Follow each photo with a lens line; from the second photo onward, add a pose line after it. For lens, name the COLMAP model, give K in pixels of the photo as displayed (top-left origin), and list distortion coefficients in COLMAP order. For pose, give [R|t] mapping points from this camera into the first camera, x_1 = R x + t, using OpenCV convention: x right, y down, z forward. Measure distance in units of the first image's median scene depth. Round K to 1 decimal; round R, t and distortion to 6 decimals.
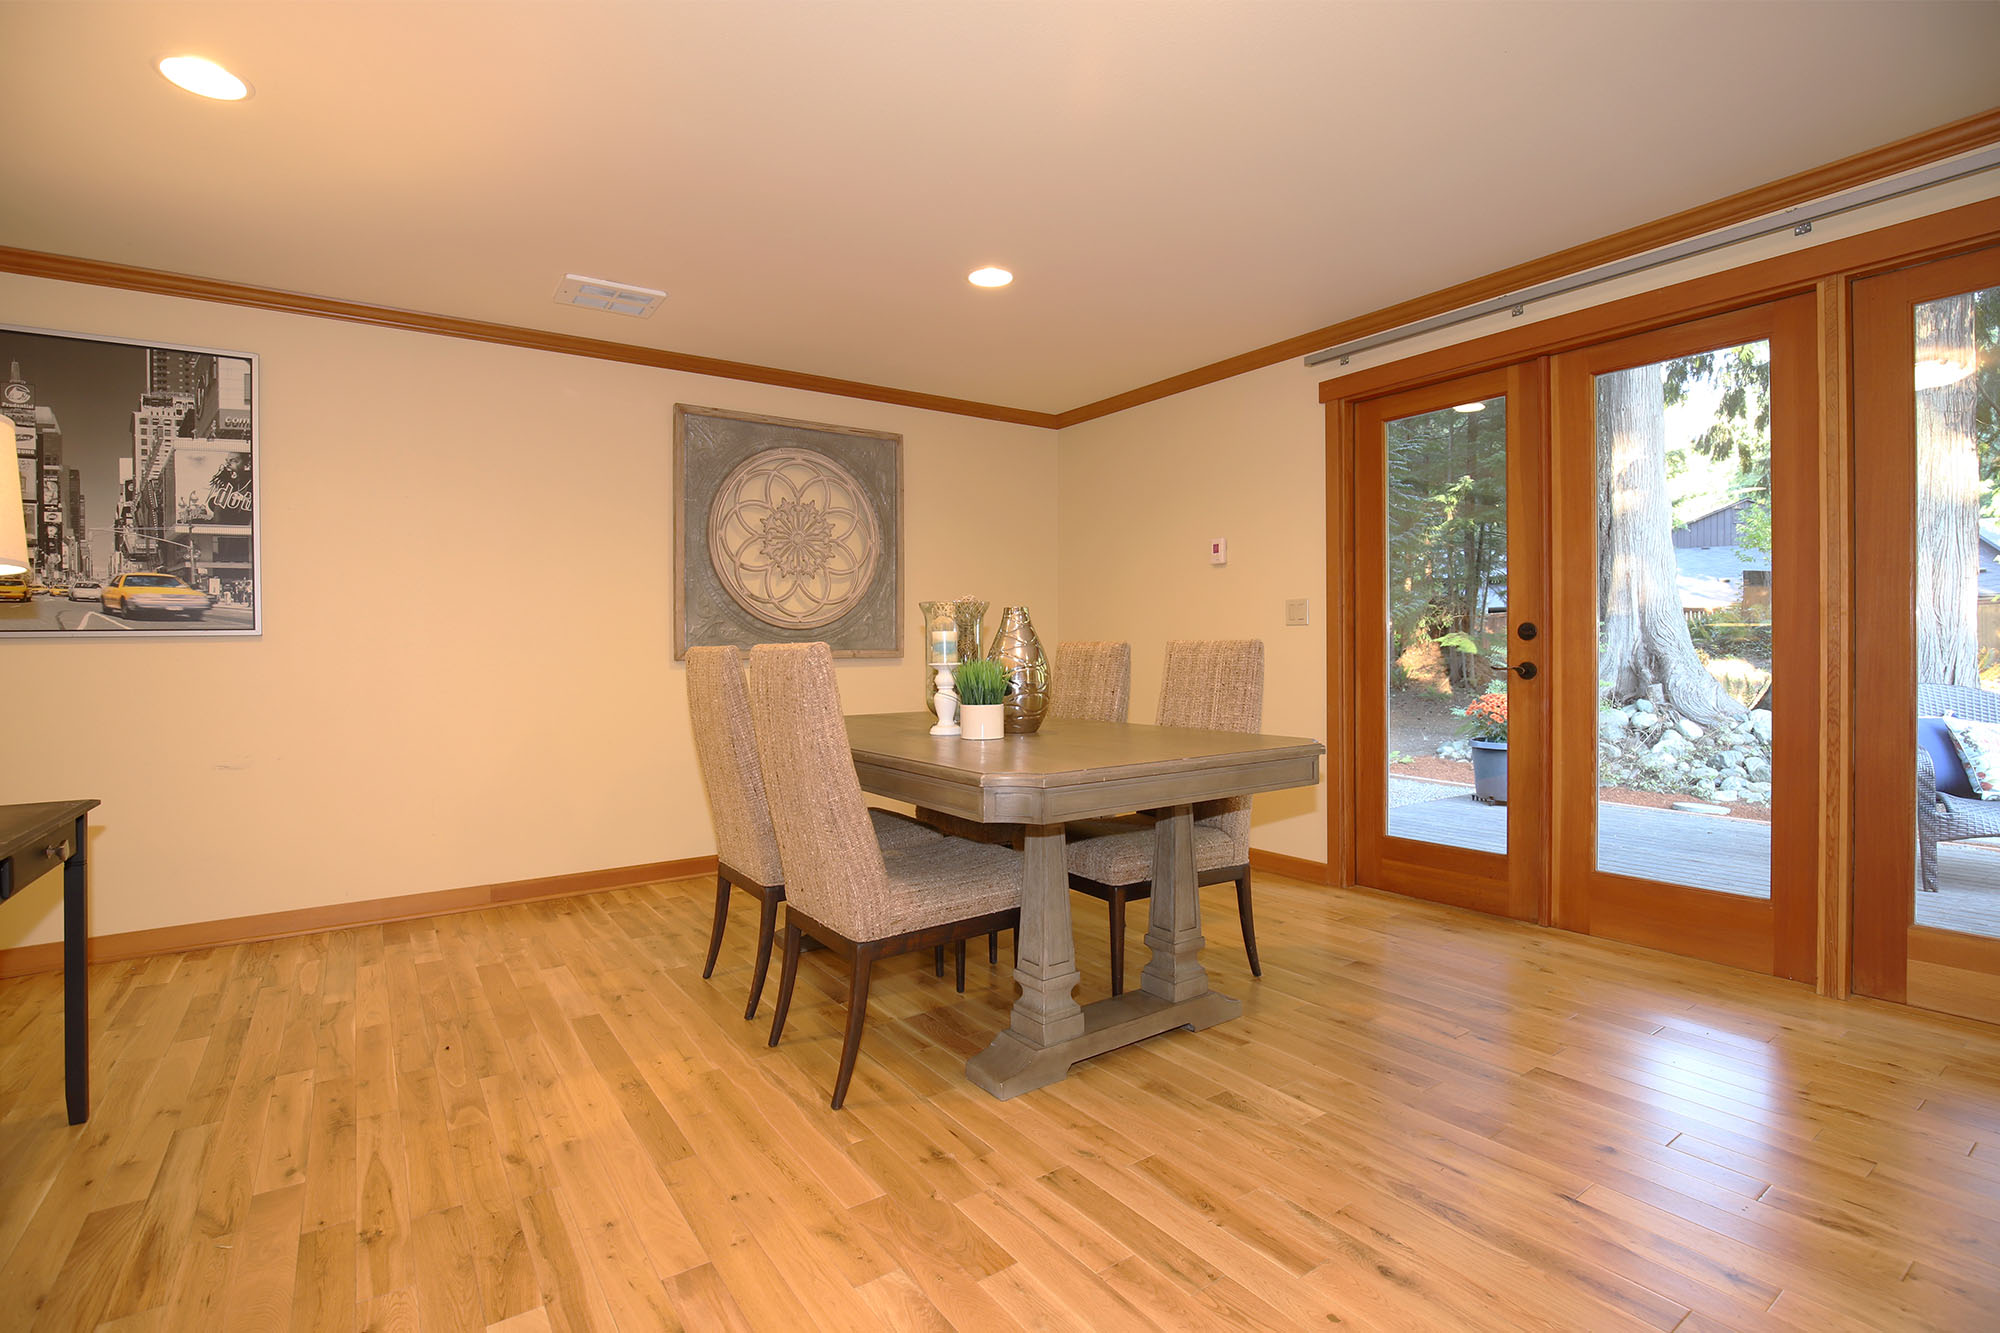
lens RADIAL K [[935.4, 0, 990.9], [0, 935.4, 644.5], [0, 0, 1]] dist [-0.024817, 0.001910]
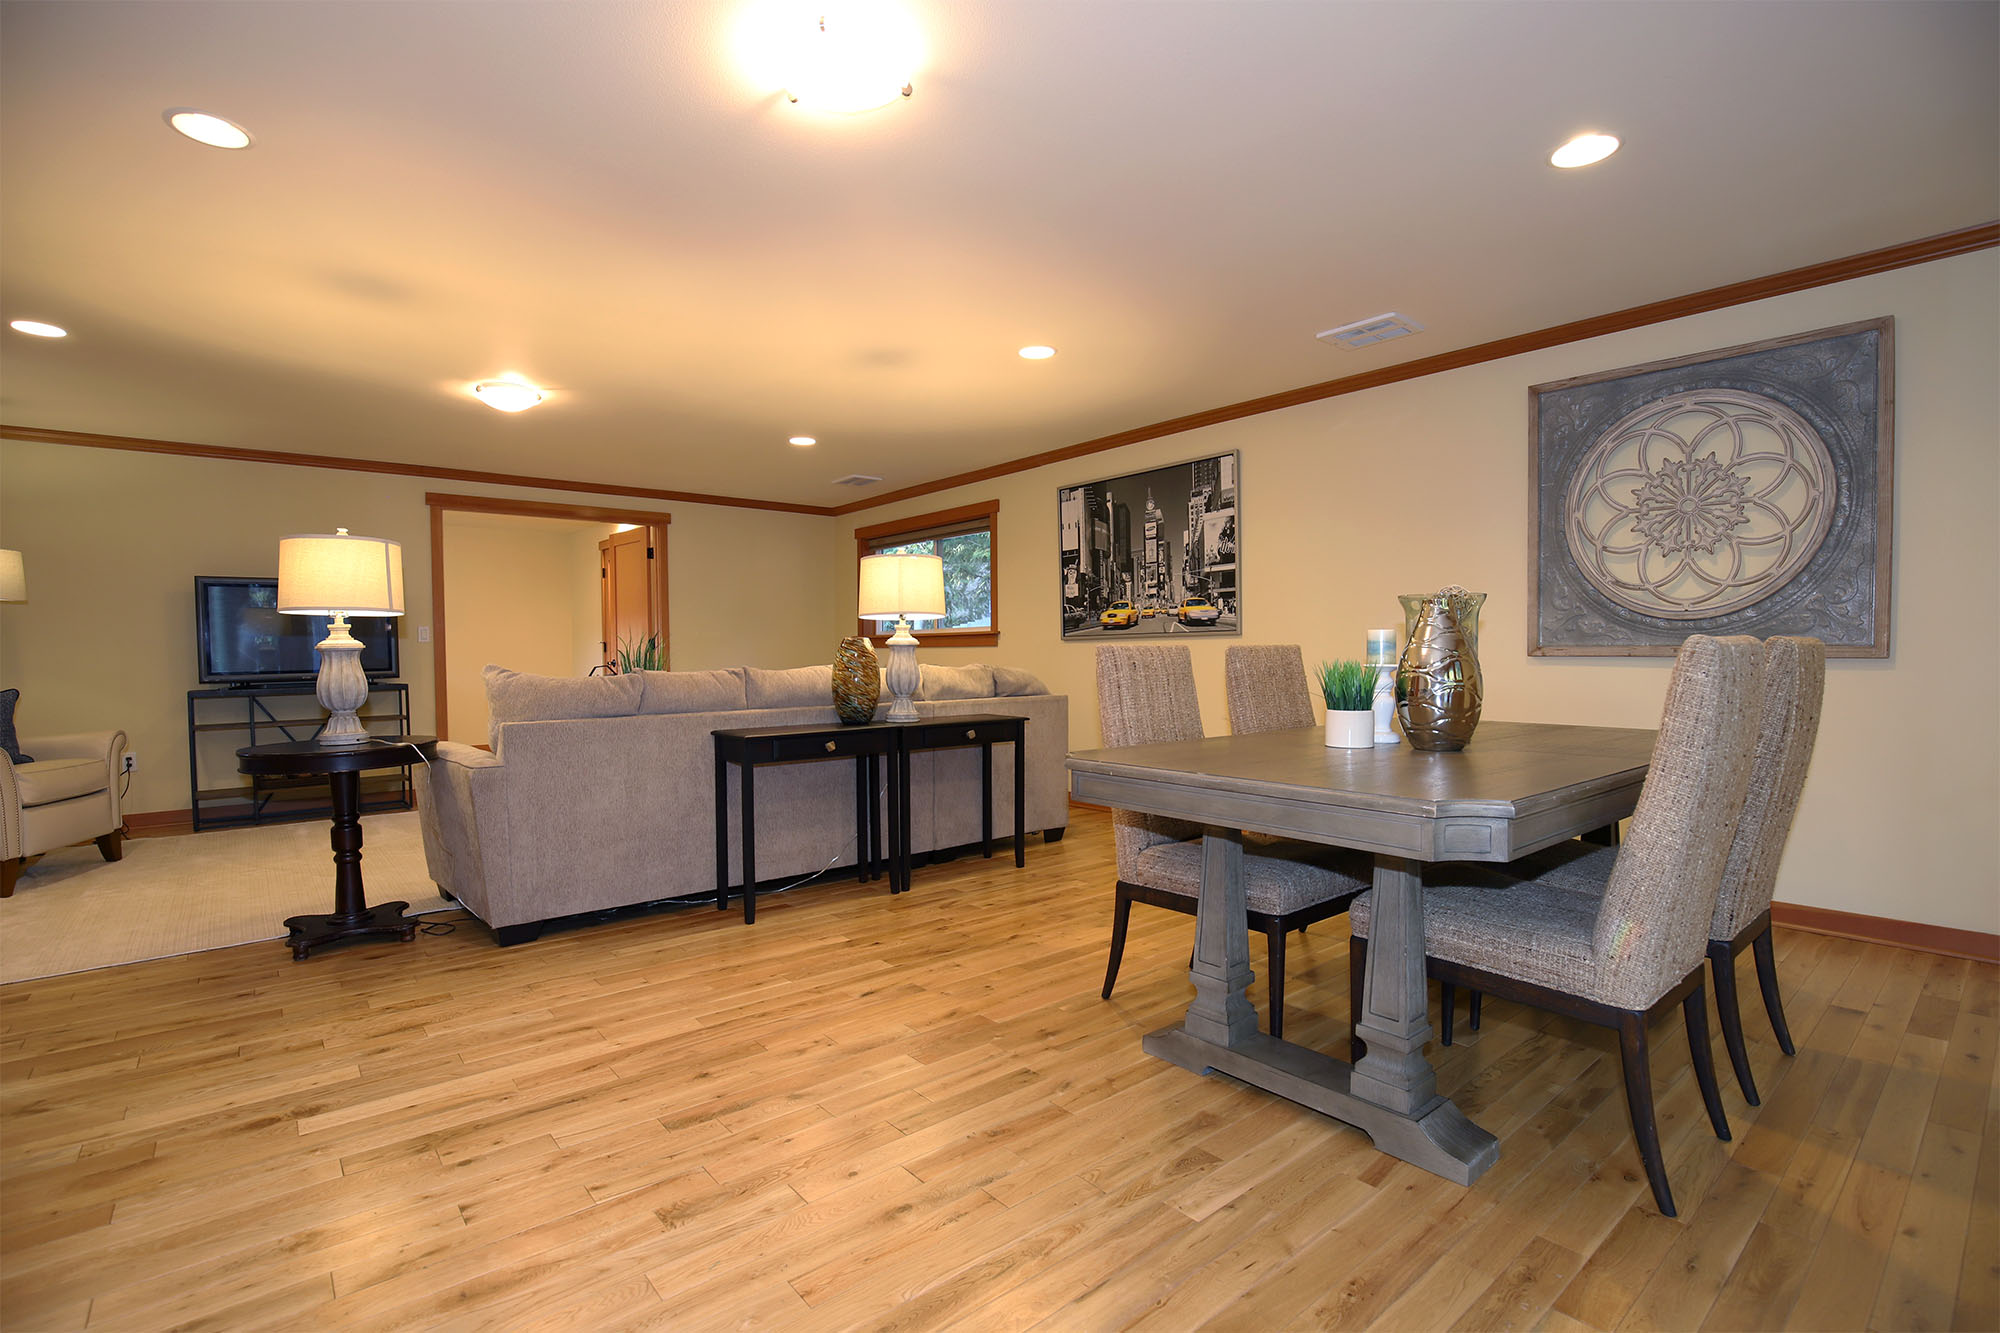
lens RADIAL K [[935.4, 0, 1001.0], [0, 935.4, 667.3], [0, 0, 1]] dist [-0.024817, 0.001910]
pose [[0.086536, 0.031064, -0.995764, 0.736008], [0.008205, 0.999458, 0.031892, -0.008204], [0.996215, -0.010930, 0.086234, 0.488131]]
